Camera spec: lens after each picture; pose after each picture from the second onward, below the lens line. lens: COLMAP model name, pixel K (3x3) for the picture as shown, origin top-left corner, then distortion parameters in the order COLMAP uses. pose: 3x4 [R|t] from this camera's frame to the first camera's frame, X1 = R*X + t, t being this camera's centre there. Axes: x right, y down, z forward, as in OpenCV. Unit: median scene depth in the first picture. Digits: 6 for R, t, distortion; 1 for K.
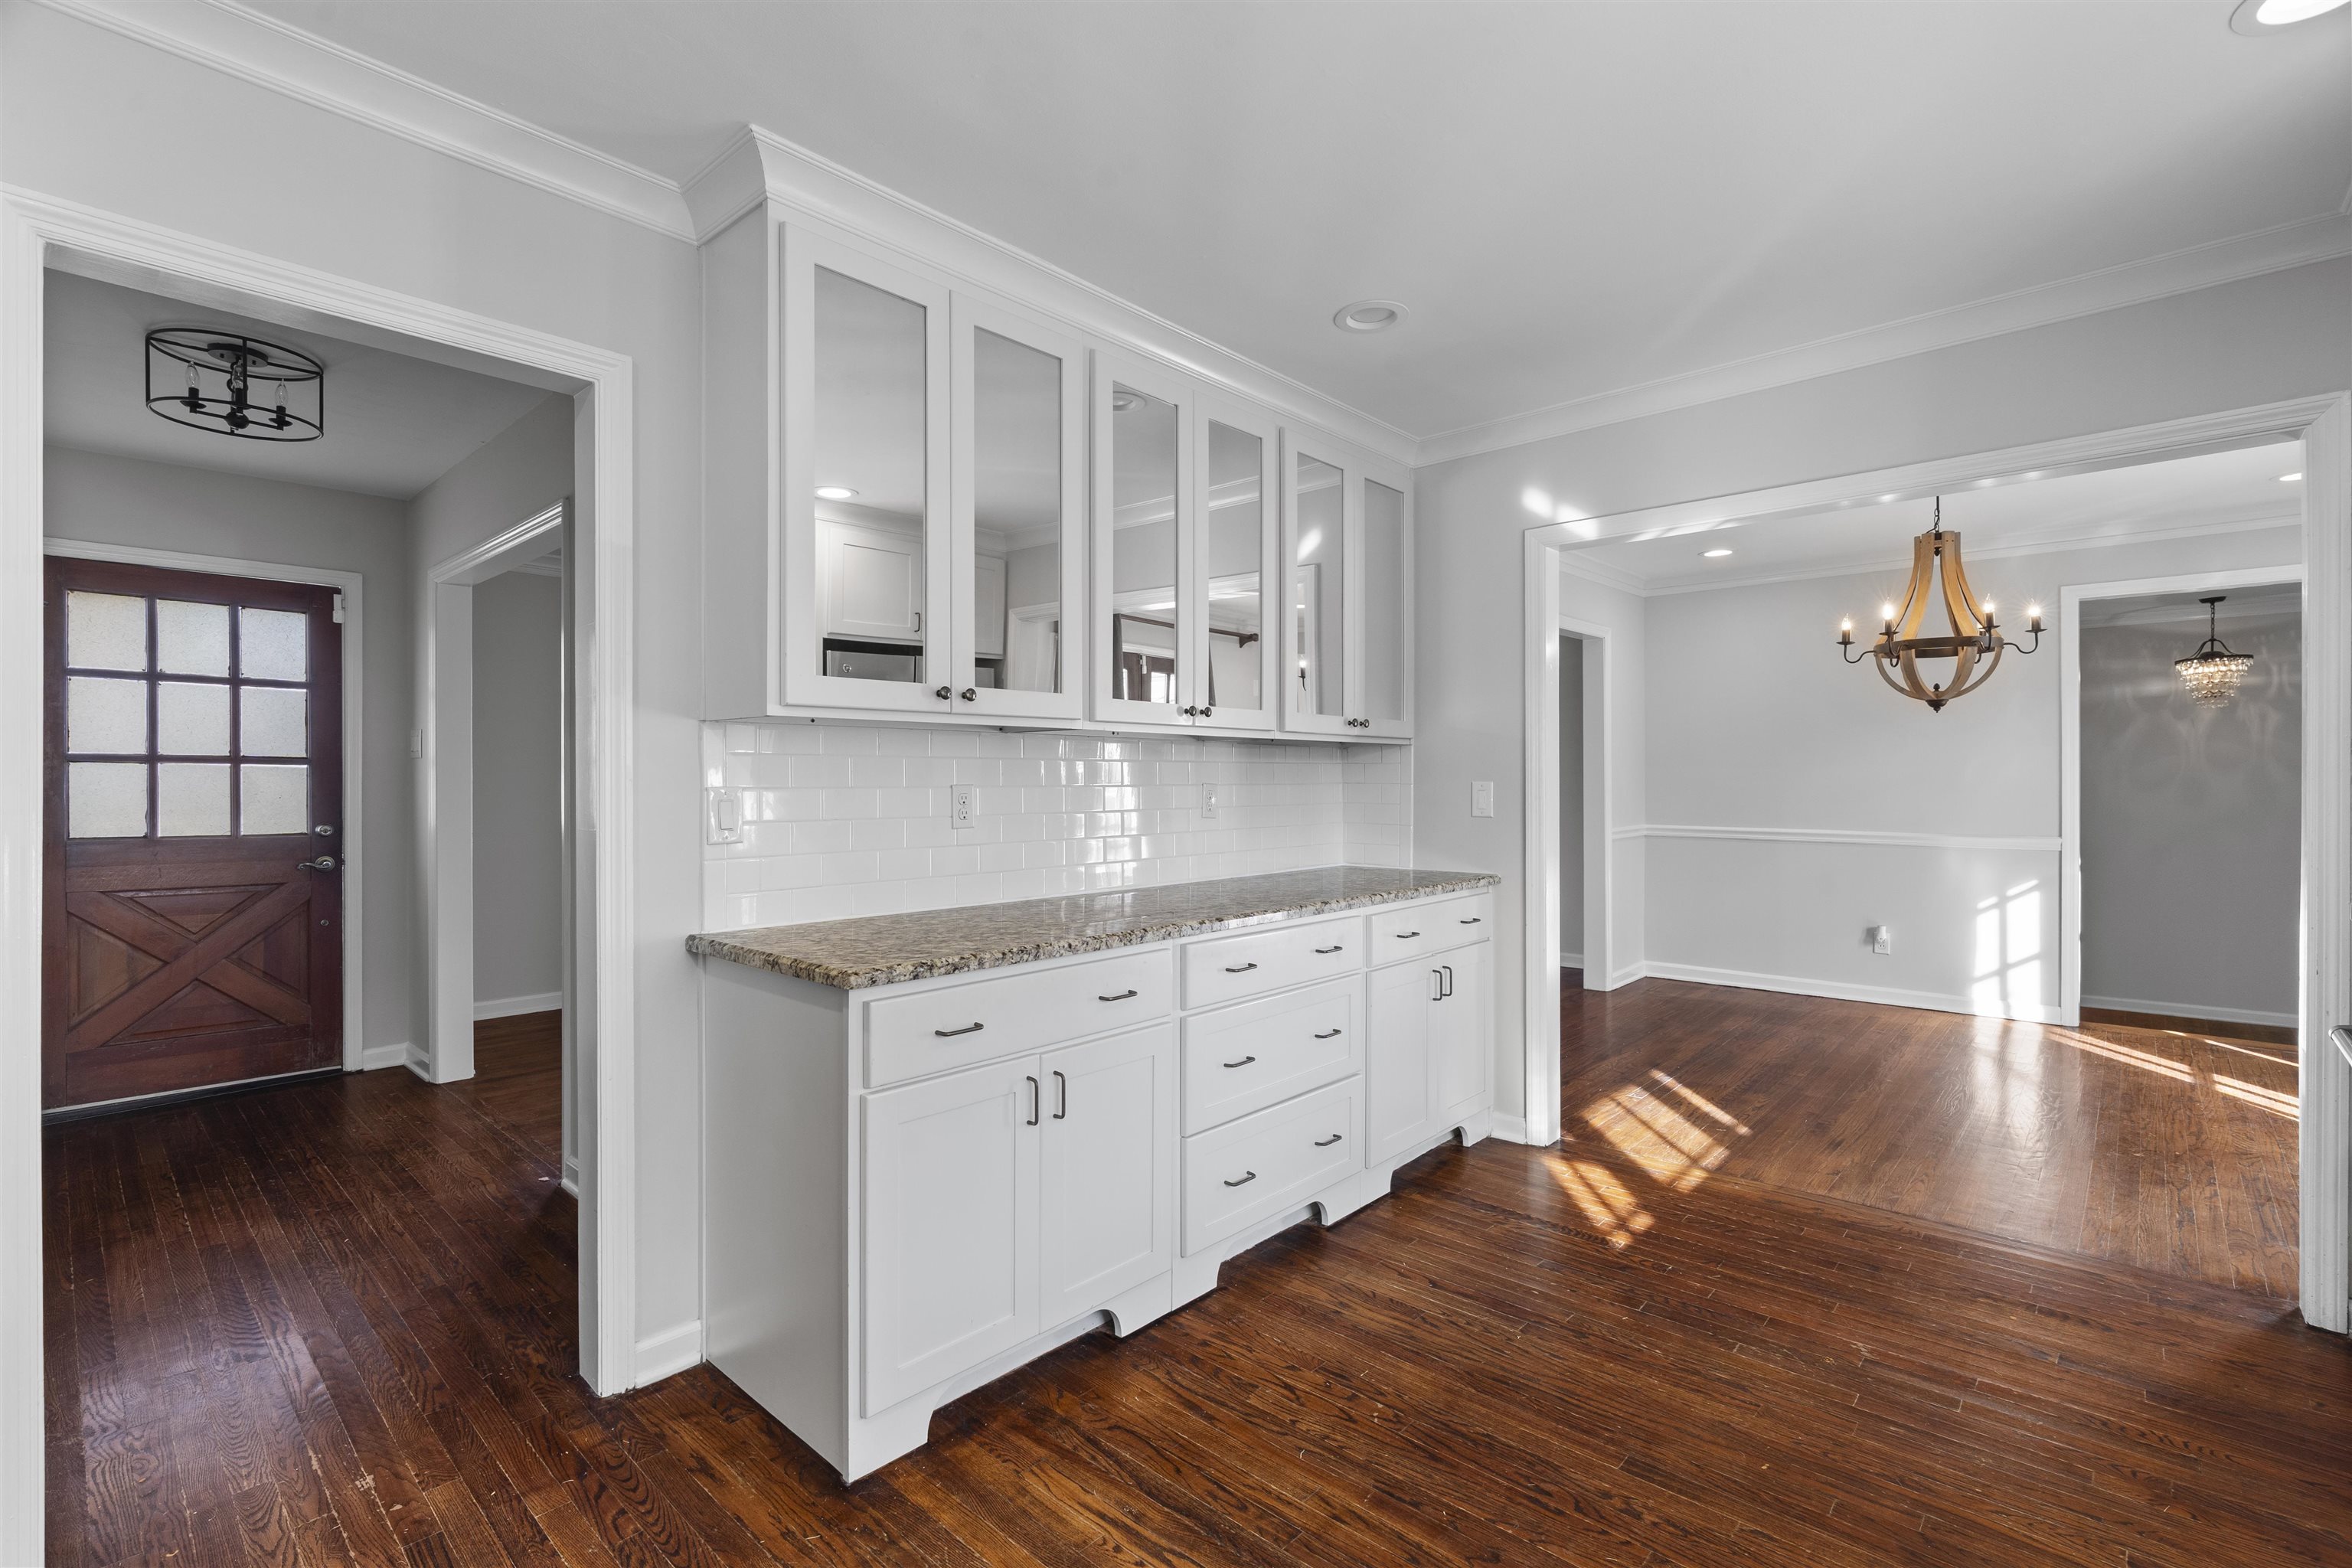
lens RADIAL K [[1051.8, 0, 1176.0], [0, 1051.8, 784.0], [0, 0, 1]] dist [-0.001525, 0.000416]
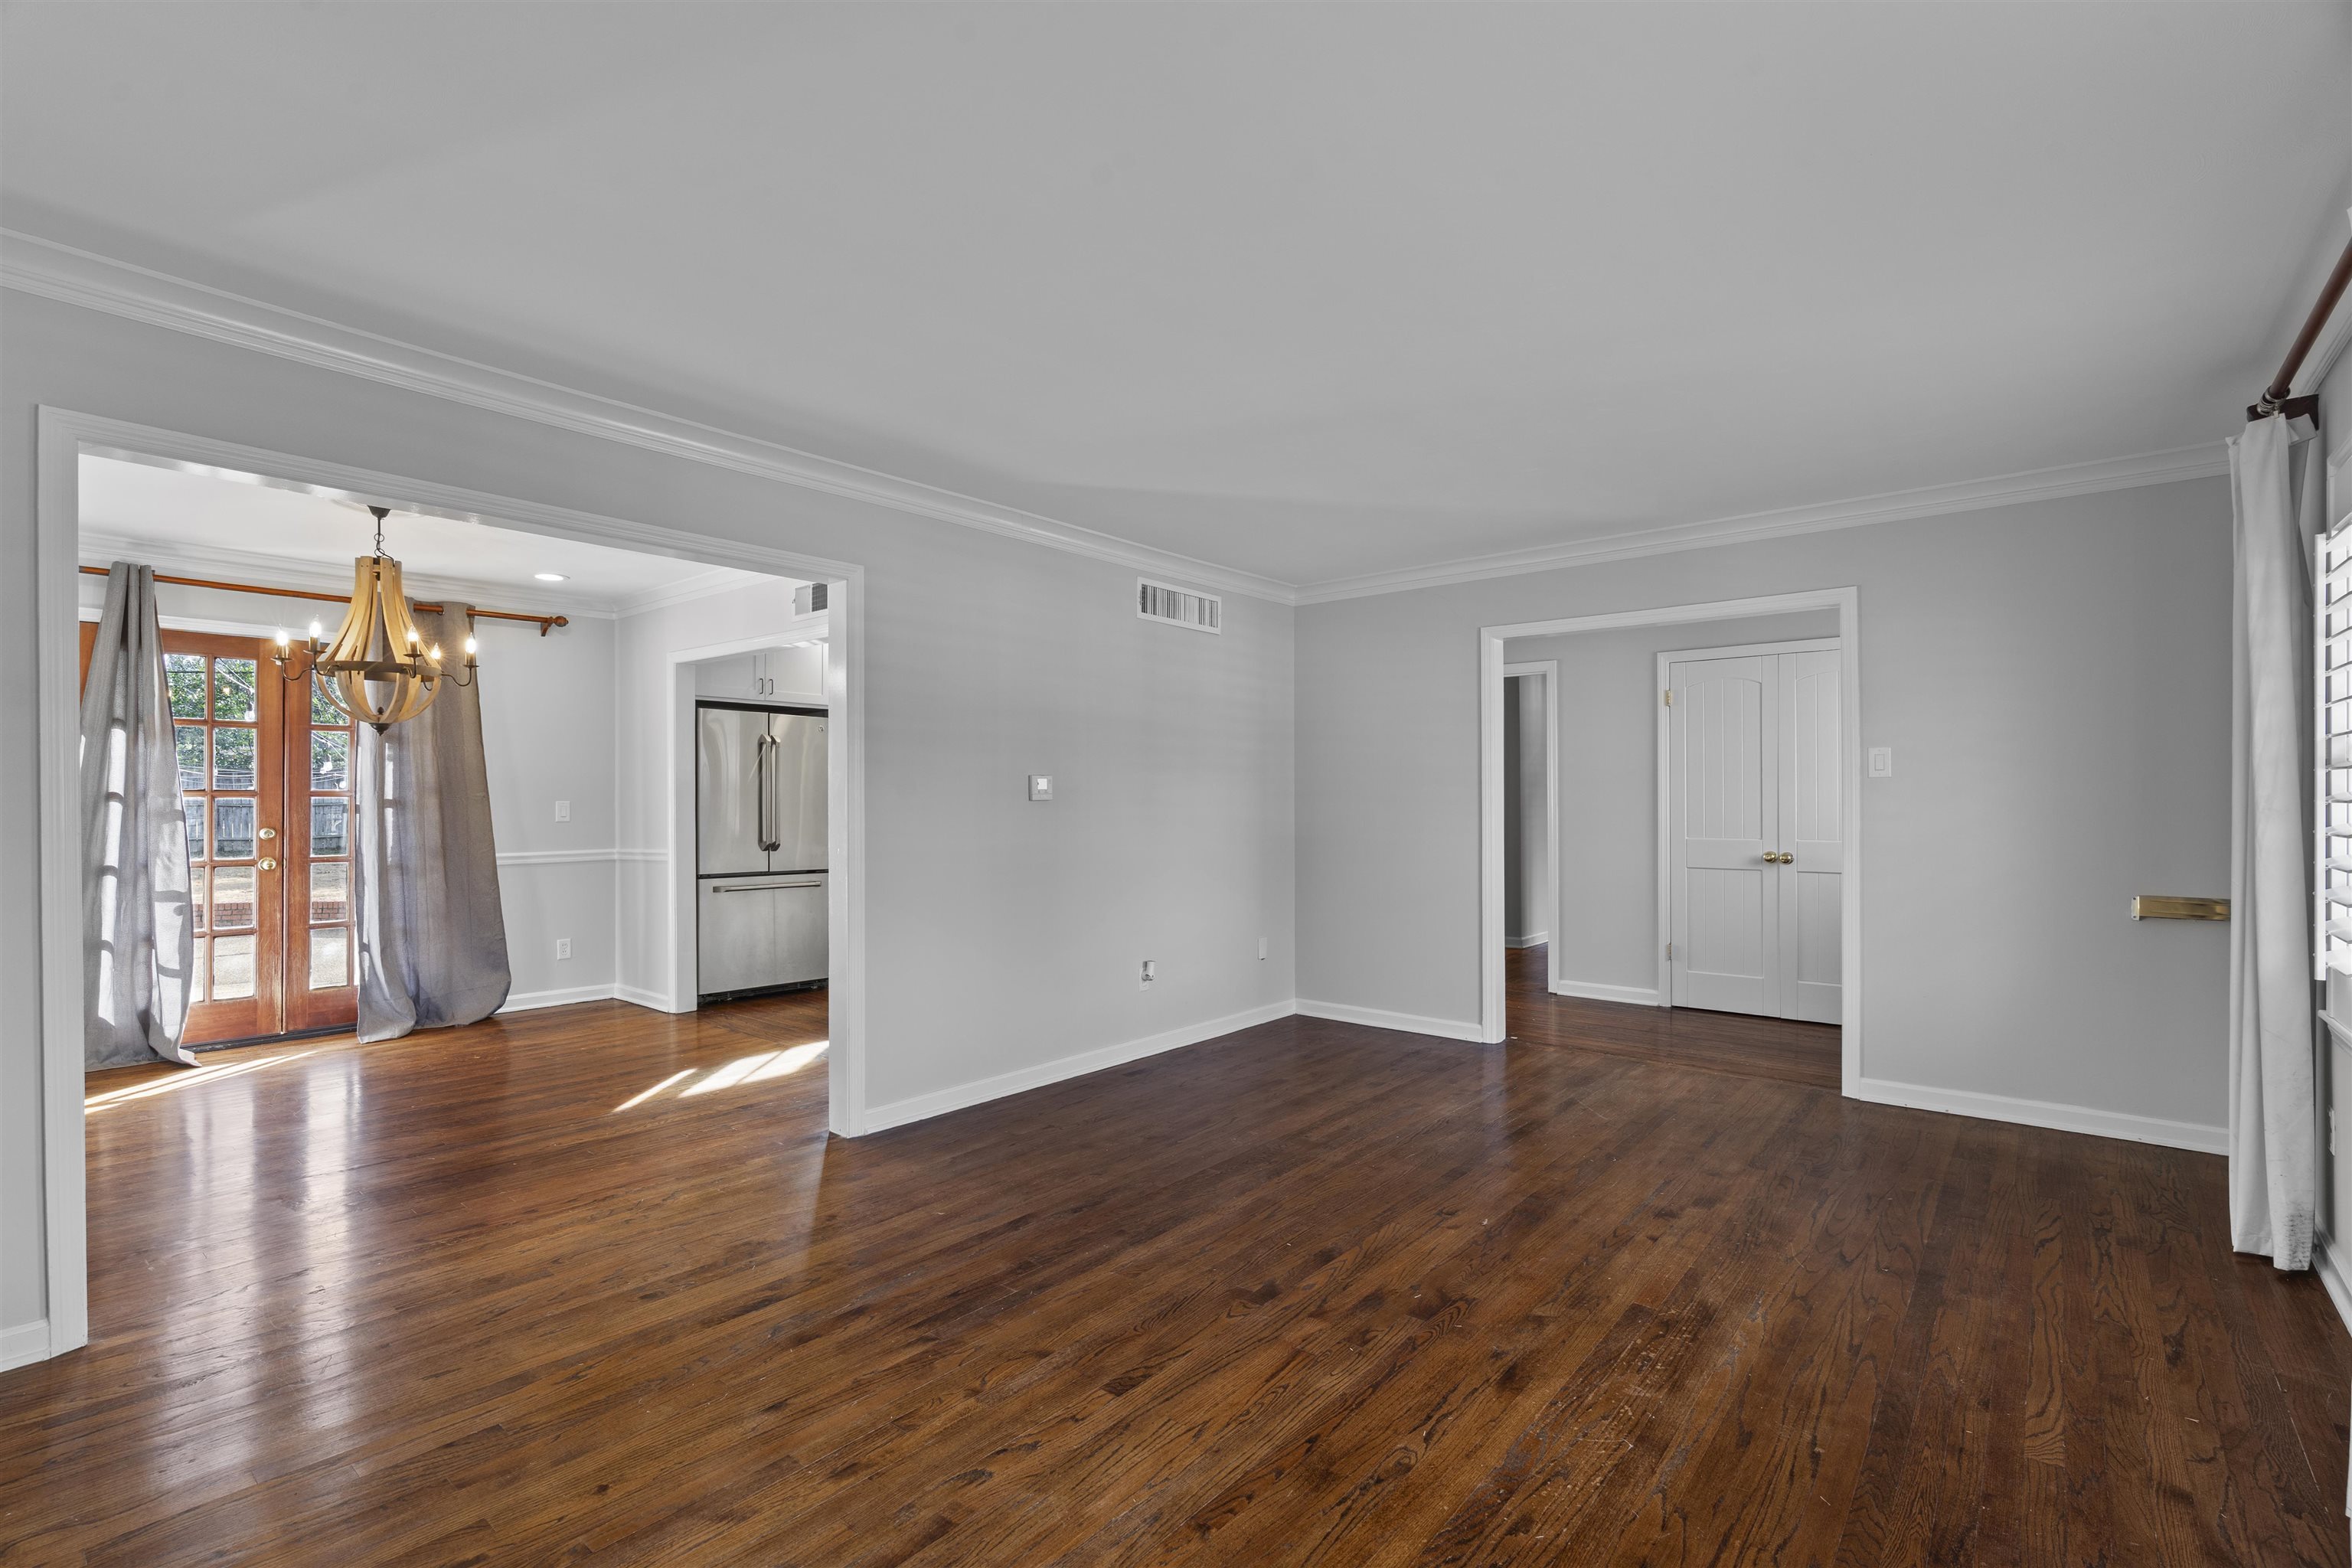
lens RADIAL K [[1074.1, 0, 1174.7], [0, 1074.1, 795.4], [0, 0, 1]] dist [-0.004209, 0.000331]
pose [[-0.998944, 0.001875, -0.045900, 0.011559], [0.001733, 0.999994, 0.003129, -0.025860], [0.045905, 0.003046, -0.998941, 3.937602]]
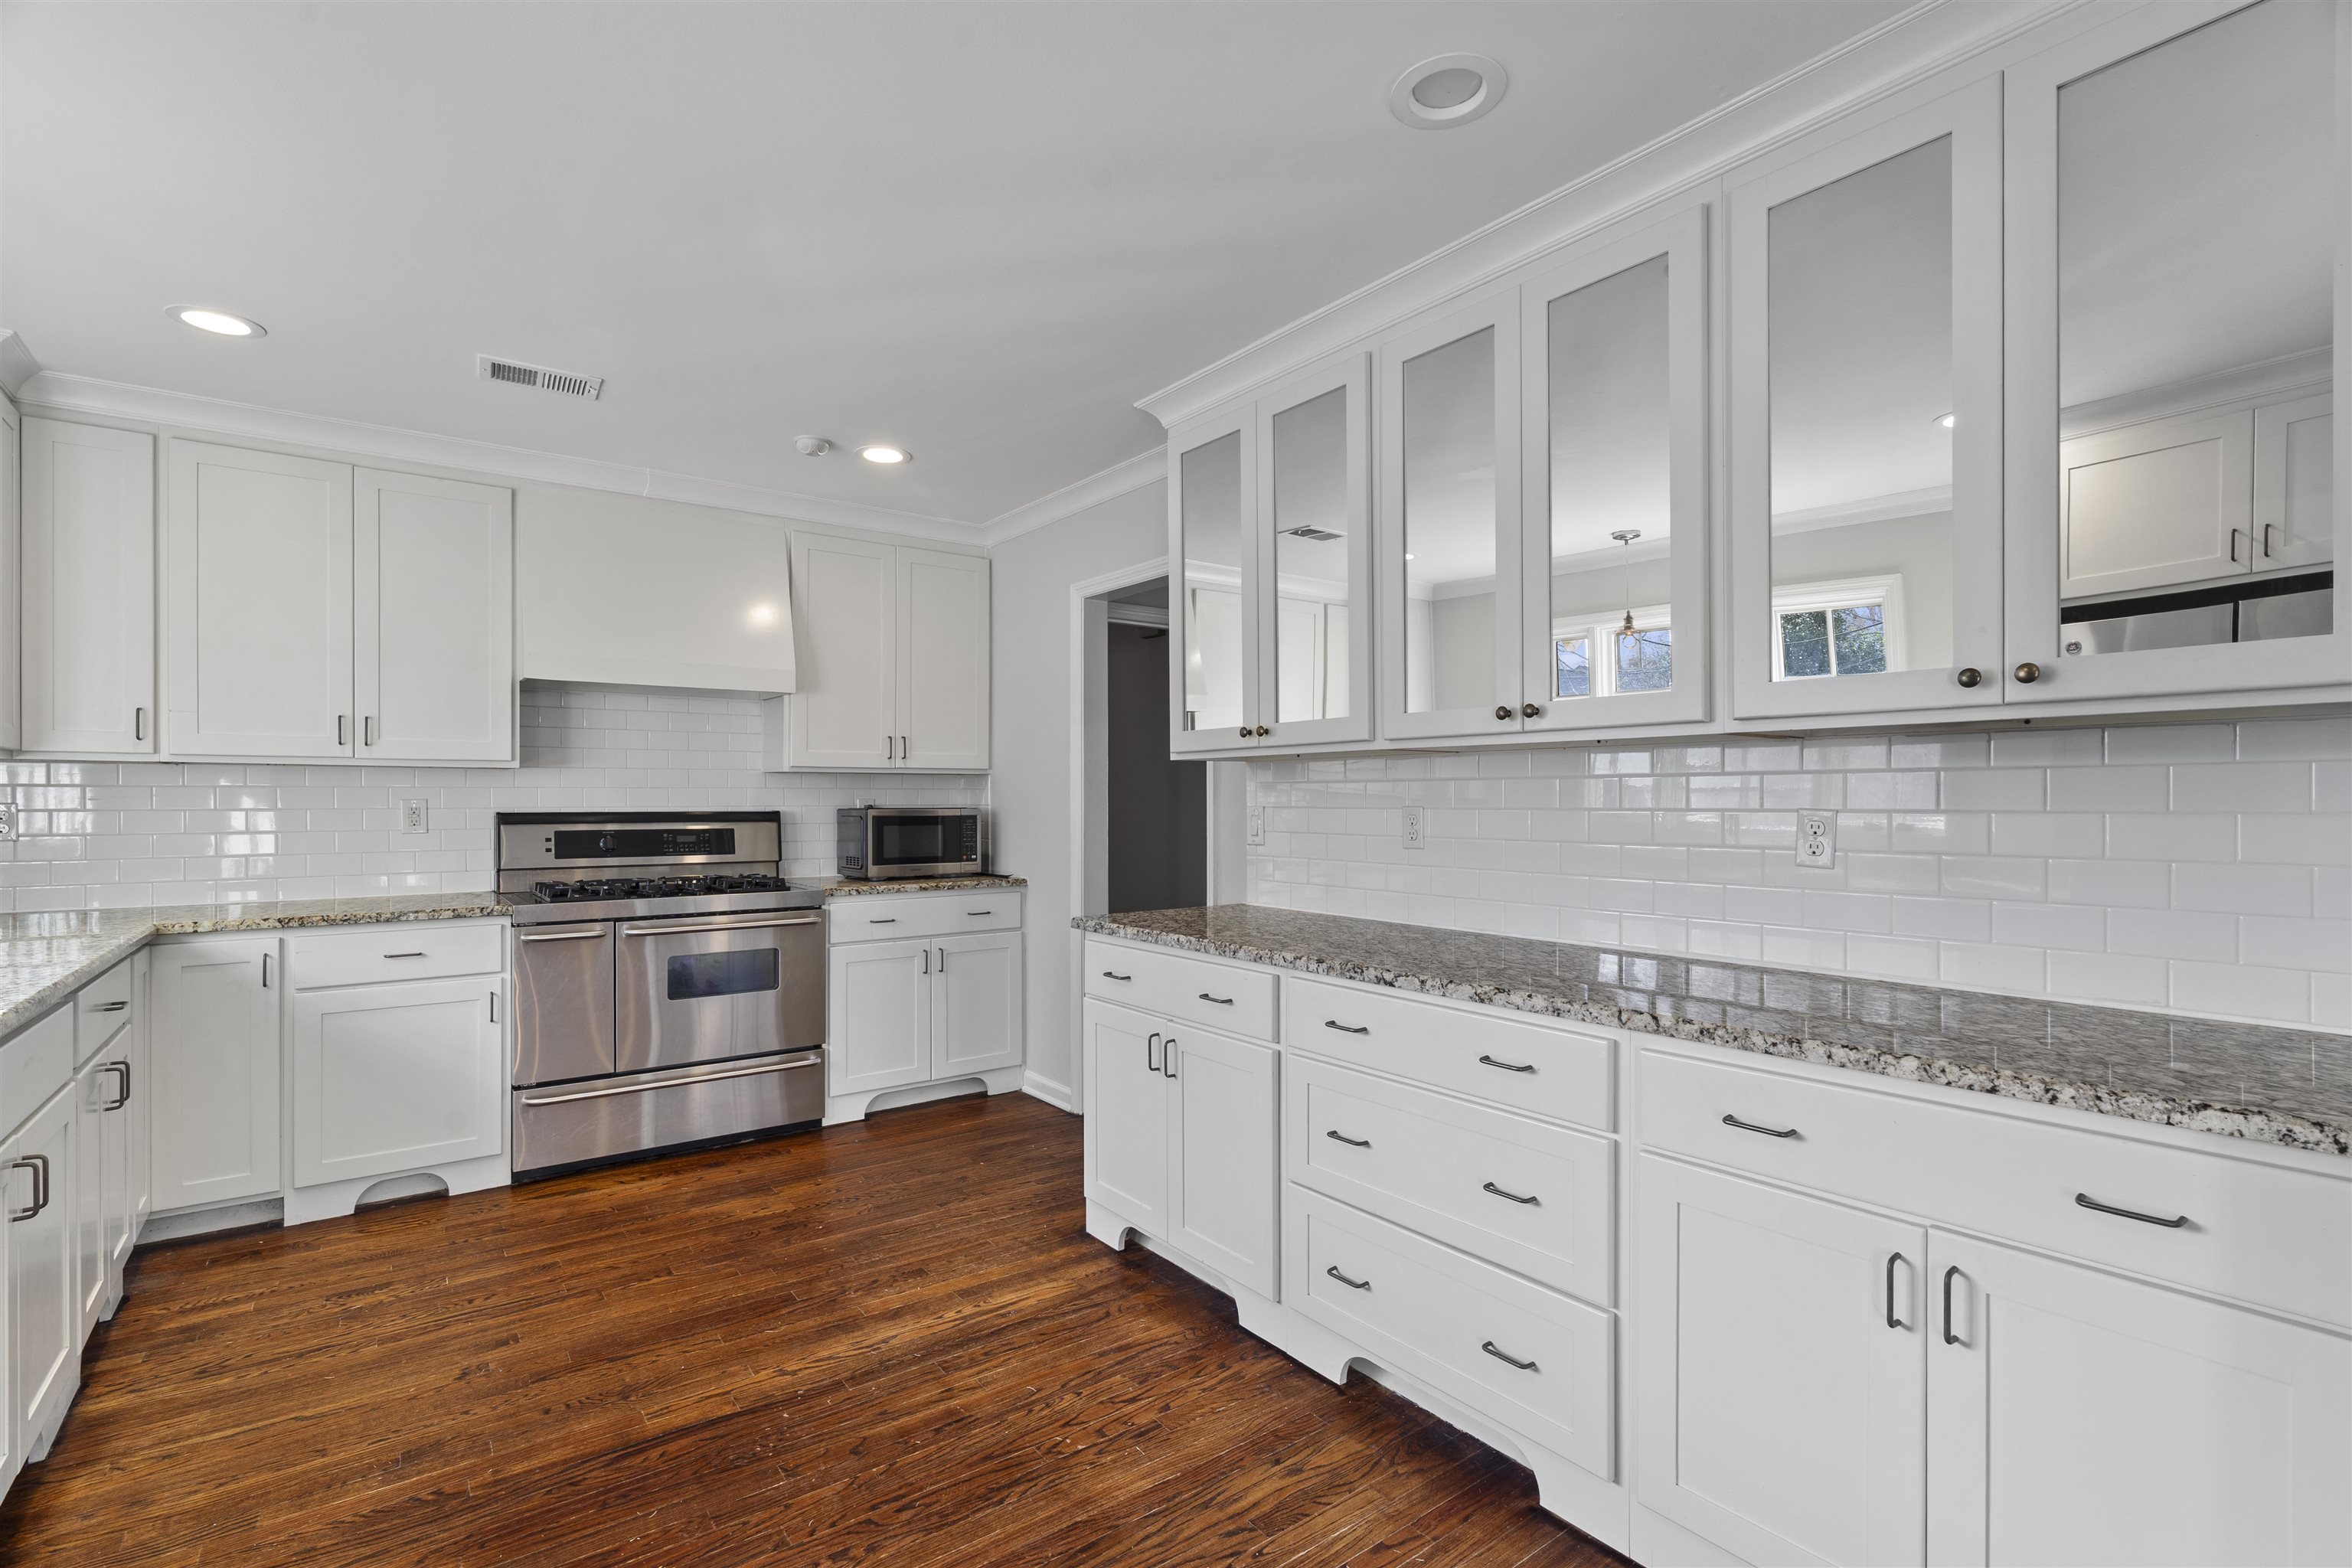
lens RADIAL K [[1074.1, 0, 1174.7], [0, 1074.1, 795.4], [0, 0, 1]] dist [-0.004209, 0.000331]
pose [[-0.182063, -0.002413, -0.983284, 1.084866], [0.001648, 0.999995, -0.002759, -0.009367], [0.983285, -0.002123, -0.182058, 1.188300]]
